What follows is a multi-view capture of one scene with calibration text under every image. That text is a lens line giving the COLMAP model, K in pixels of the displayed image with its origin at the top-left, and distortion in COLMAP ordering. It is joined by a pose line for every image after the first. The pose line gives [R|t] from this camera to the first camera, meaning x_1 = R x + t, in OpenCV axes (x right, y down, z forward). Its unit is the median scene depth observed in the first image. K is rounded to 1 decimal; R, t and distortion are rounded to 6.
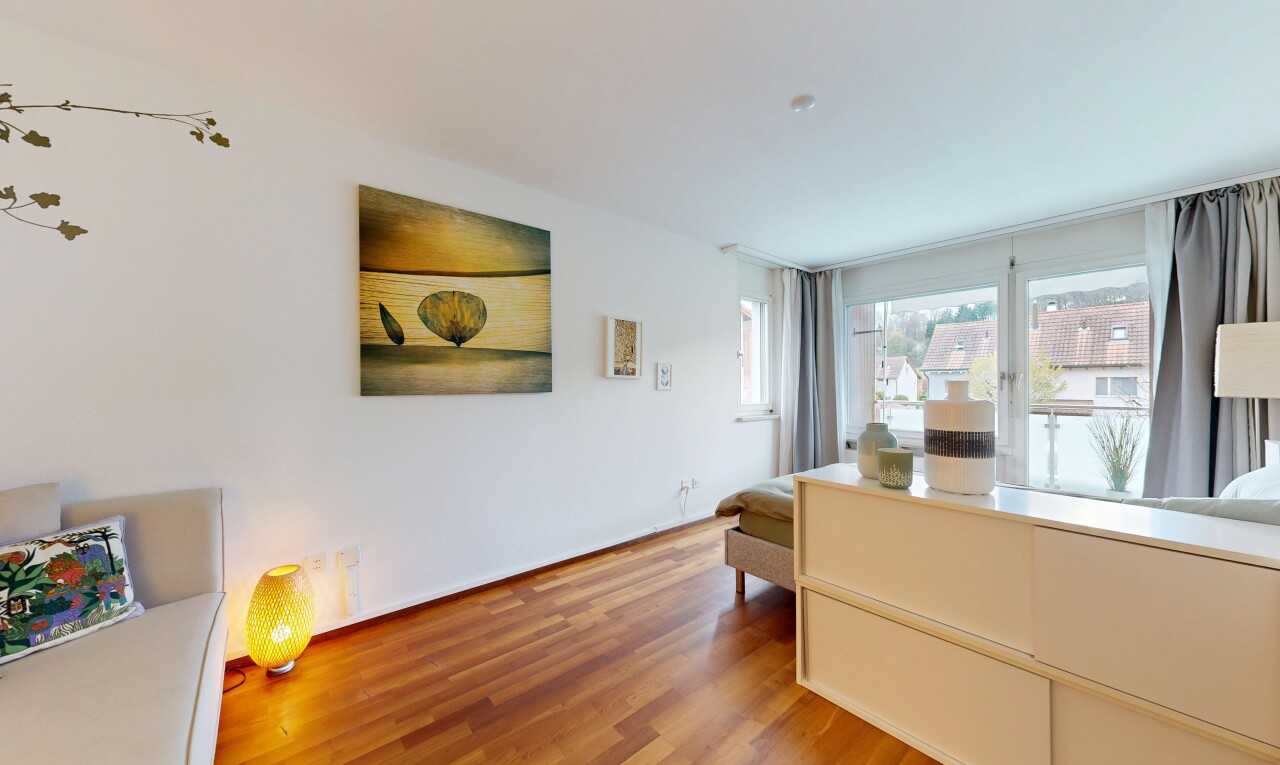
lens RADIAL K [[429.7, 0, 638.5], [0, 429.7, 382.9], [0, 0, 1]] dist [-0.000098, 0.000023]
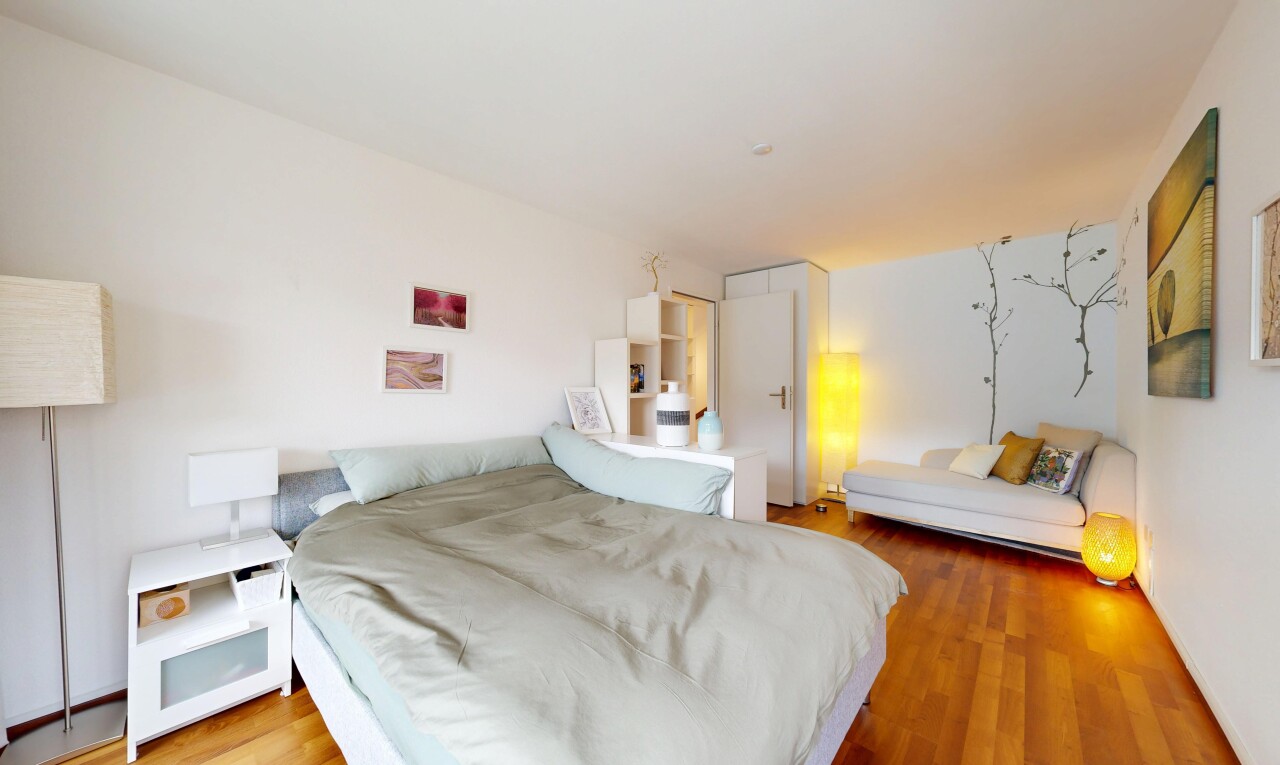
lens RADIAL K [[429.7, 0, 642.8], [0, 429.7, 386.5], [0, 0, 1]] dist [-0.000098, 0.000023]
pose [[-0.990089, -0.001977, -0.140427, 0.613449], [-0.002514, 0.999990, 0.003645, 0.003459], [0.140419, 0.003962, -0.990084, 1.476550]]
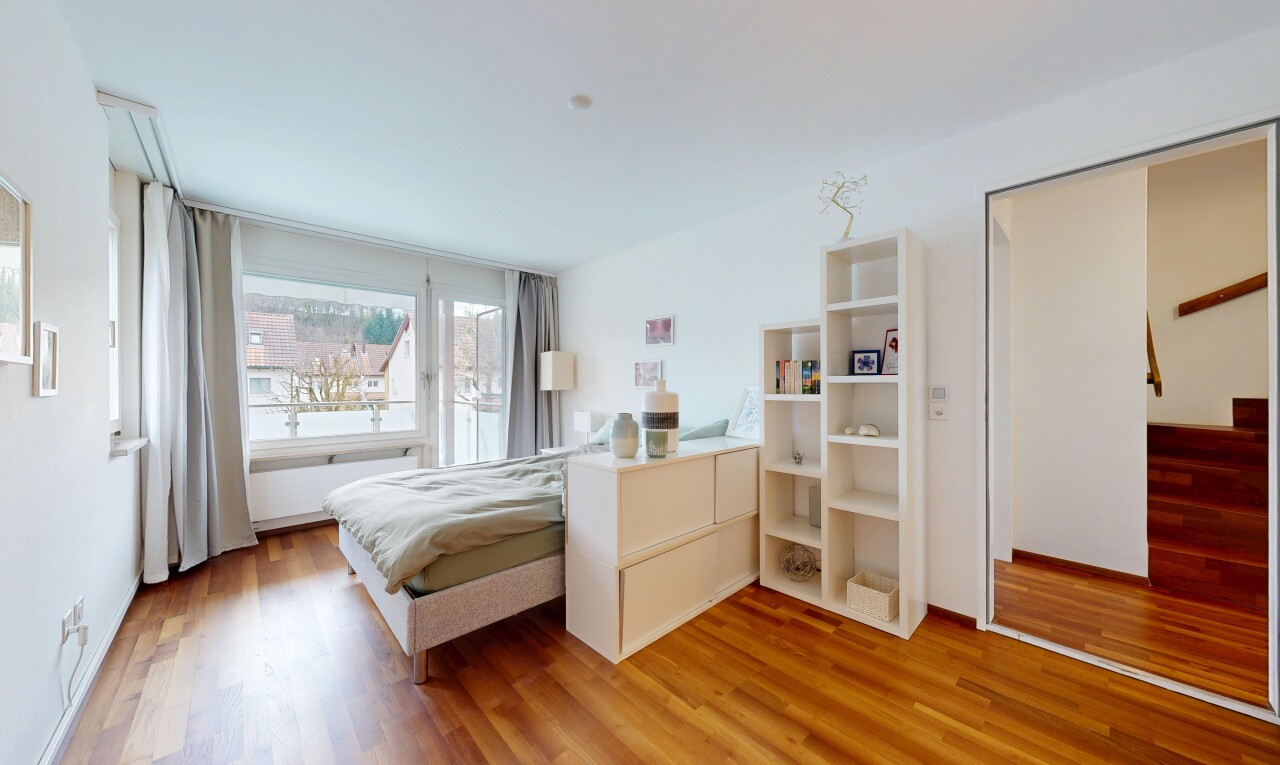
lens RADIAL K [[429.7, 0, 641.6], [0, 429.7, 384.0], [0, 0, 1]] dist [-0.000098, 0.000023]
pose [[-0.058416, -0.001433, 0.998291, -0.431778], [-0.000265, 0.999999, 0.001420, 0.004413], [-0.998292, -0.000181, -0.058416, 0.622432]]
